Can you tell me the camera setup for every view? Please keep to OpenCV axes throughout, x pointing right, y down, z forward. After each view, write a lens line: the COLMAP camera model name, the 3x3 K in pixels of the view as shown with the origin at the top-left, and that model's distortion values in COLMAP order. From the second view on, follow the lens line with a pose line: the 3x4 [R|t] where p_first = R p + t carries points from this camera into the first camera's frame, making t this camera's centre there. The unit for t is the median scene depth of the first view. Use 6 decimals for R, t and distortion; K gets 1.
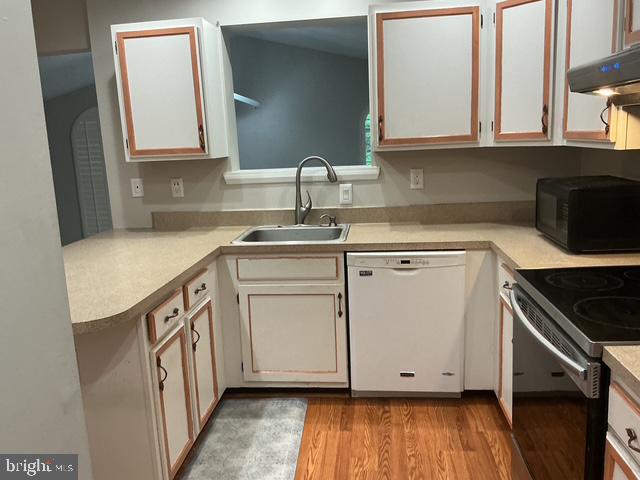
lens RADIAL K [[529.9, 0, 318.4], [0, 529.9, 235.9], [0, 0, 1]] dist [0.142625, -0.286058]
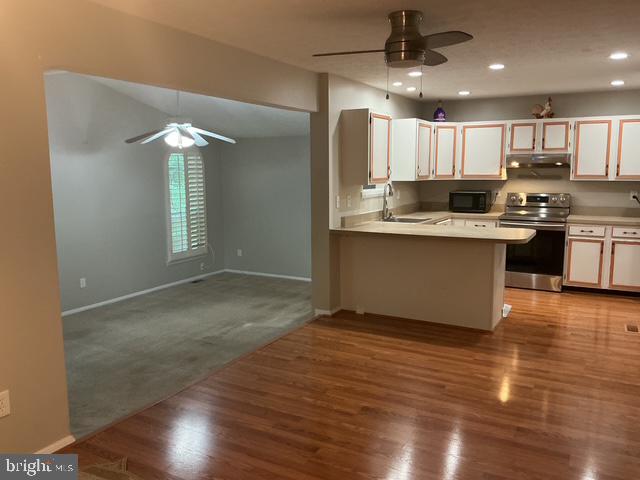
lens RADIAL K [[529.9, 0, 318.4], [0, 529.9, 235.9], [0, 0, 1]] dist [0.142625, -0.286058]
pose [[0.384477, -0.078010, 0.919833, -1.941448], [0.155498, 0.987658, 0.018766, -0.030621], [-0.909944, 0.135817, 0.391862, 0.469713]]
